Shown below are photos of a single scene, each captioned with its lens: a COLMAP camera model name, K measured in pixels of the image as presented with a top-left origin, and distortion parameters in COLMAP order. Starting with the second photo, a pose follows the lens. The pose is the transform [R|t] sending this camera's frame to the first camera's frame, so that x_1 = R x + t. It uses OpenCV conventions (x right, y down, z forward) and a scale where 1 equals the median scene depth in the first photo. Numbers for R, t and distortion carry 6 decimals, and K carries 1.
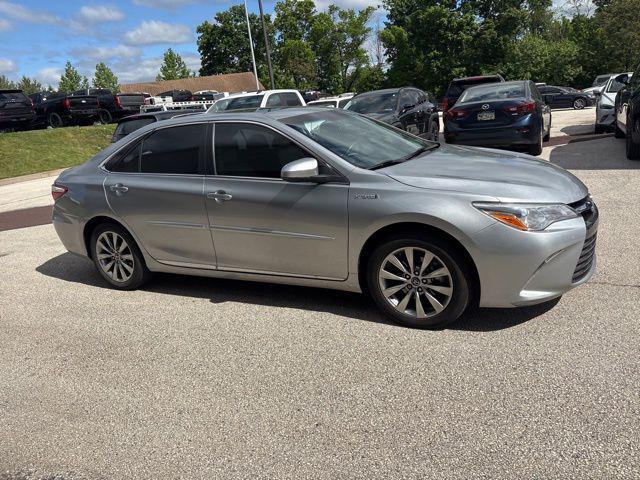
lens RADIAL K [[473.5, 0, 320.6], [0, 473.5, 238.7], [0, 0, 1]] dist [0.050713, -0.045053]
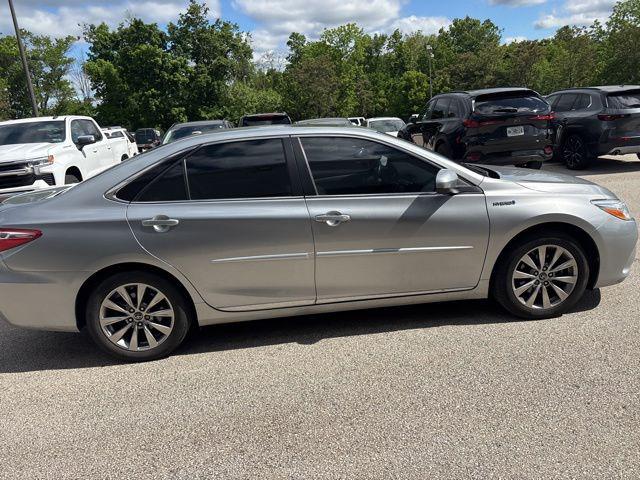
lens RADIAL K [[482.9, 0, 318.0], [0, 482.9, 238.5], [0, 0, 1]] dist [0.051760, -0.048855]
pose [[0.844209, -0.088909, 0.528589, -0.282587], [0.132353, 0.990188, -0.044830, -0.005558], [-0.519417, 0.107806, 0.847693, 0.101115]]
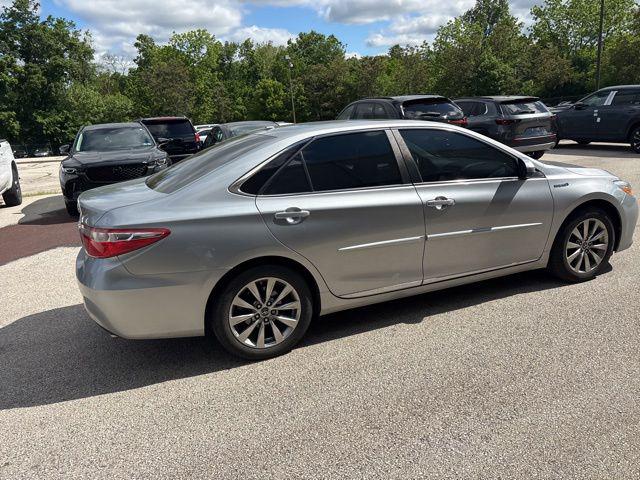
lens RADIAL K [[482.9, 0, 318.0], [0, 482.9, 238.5], [0, 0, 1]] dist [0.051760, -0.048855]
pose [[0.649938, -0.128012, 0.749129, -0.442448], [0.204888, 0.978729, -0.010513, -0.023110], [-0.731848, 0.160320, 0.662341, 0.215427]]
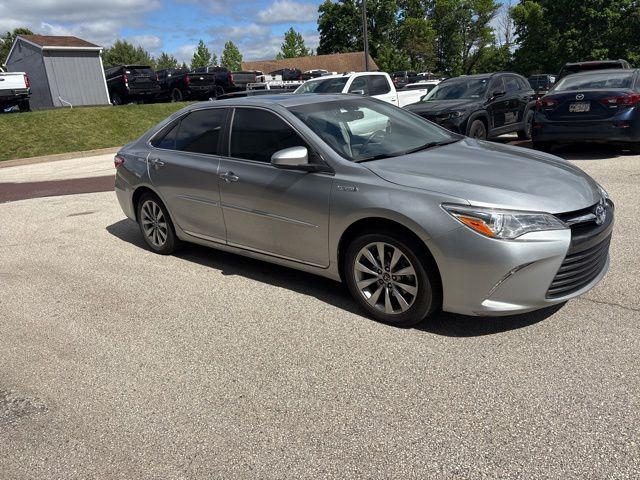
lens RADIAL K [[471.9, 0, 313.3], [0, 471.9, 237.9], [0, 0, 1]] dist [0.055635, -0.050758]
pose [[0.968913, 0.102731, -0.225064, 0.090161], [-0.094173, 0.994375, 0.048466, -0.008750], [0.228778, -0.025765, 0.973138, -0.000316]]
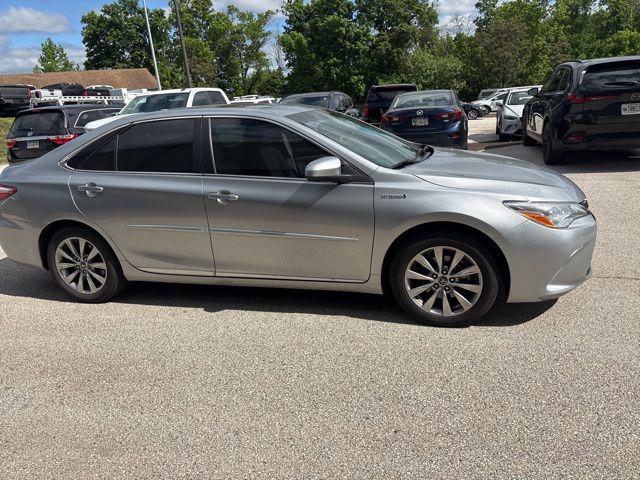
lens RADIAL K [[479.7, 0, 318.3], [0, 479.7, 233.8], [0, 0, 1]] dist [0.049076, -0.047297]
pose [[0.979251, -0.015564, 0.202052, -0.088686], [0.019508, 0.999656, -0.017542, 0.001527], [-0.201709, 0.021119, 0.979218, 0.017850]]
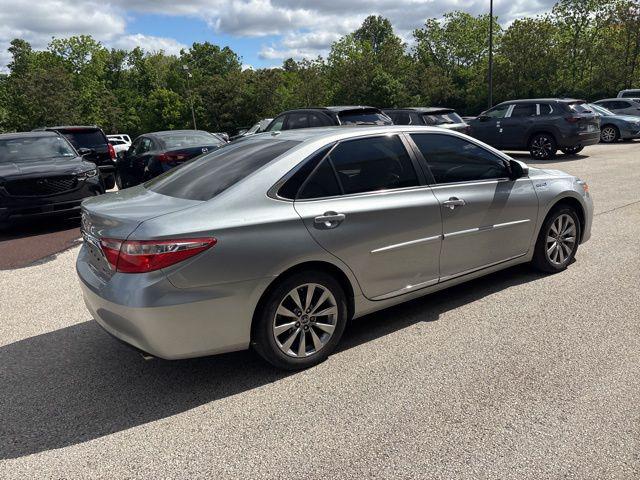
lens RADIAL K [[482.9, 0, 318.0], [0, 482.9, 238.5], [0, 0, 1]] dist [0.051760, -0.048855]
pose [[0.479459, -0.135617, 0.867022, -0.495432], [0.250036, 0.968147, 0.013166, -0.040136], [-0.841190, 0.210474, 0.498096, 0.295763]]
